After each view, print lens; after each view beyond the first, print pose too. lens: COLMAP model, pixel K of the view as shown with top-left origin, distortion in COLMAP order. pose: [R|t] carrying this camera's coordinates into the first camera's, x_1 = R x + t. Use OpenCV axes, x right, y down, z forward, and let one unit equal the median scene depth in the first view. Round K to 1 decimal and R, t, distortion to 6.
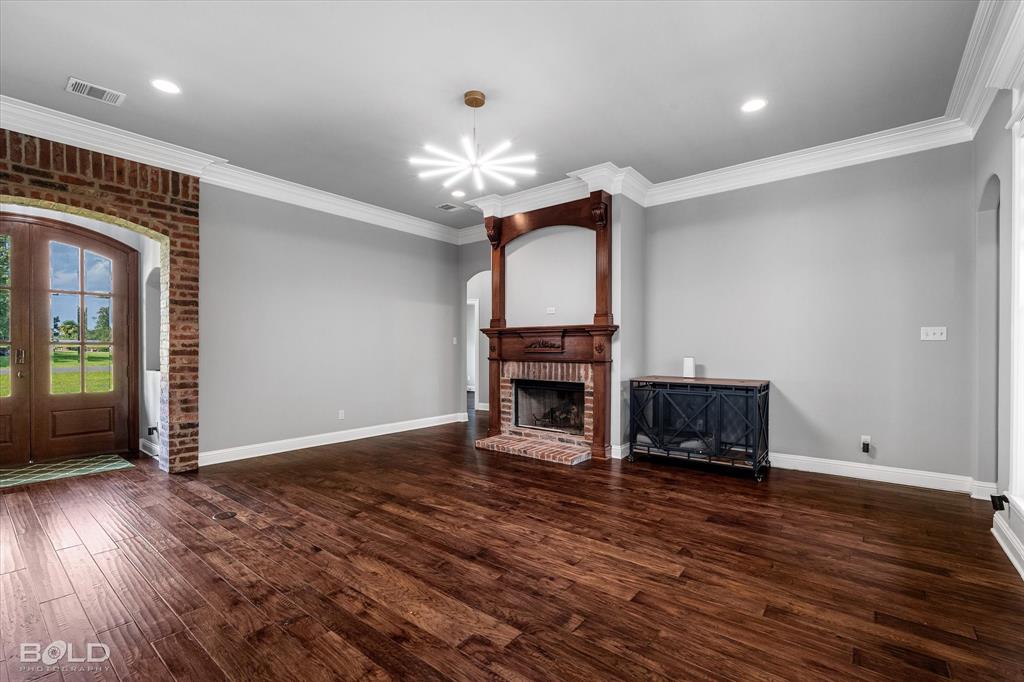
lens RADIAL K [[449.7, 0, 510.8], [0, 449.7, 350.8], [0, 0, 1]] dist [-0.003261, -0.000459]
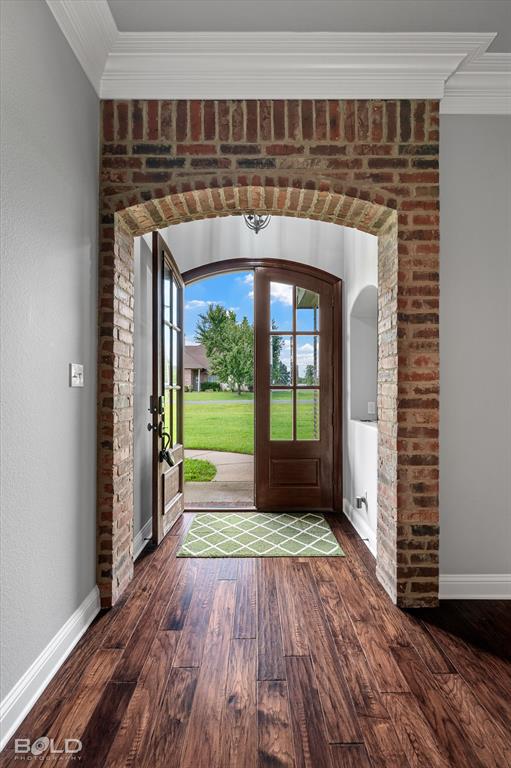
lens RADIAL K [[363.3, 0, 254.3], [0, 363.3, 386.6], [0, 0, 1]] dist [-0.006240, 0.000123]
pose [[0.633873, -0.004451, -0.773424, -0.503565], [-0.003897, 0.999952, -0.008948, -0.012970], [0.773427, 0.008686, 0.633826, 0.541997]]
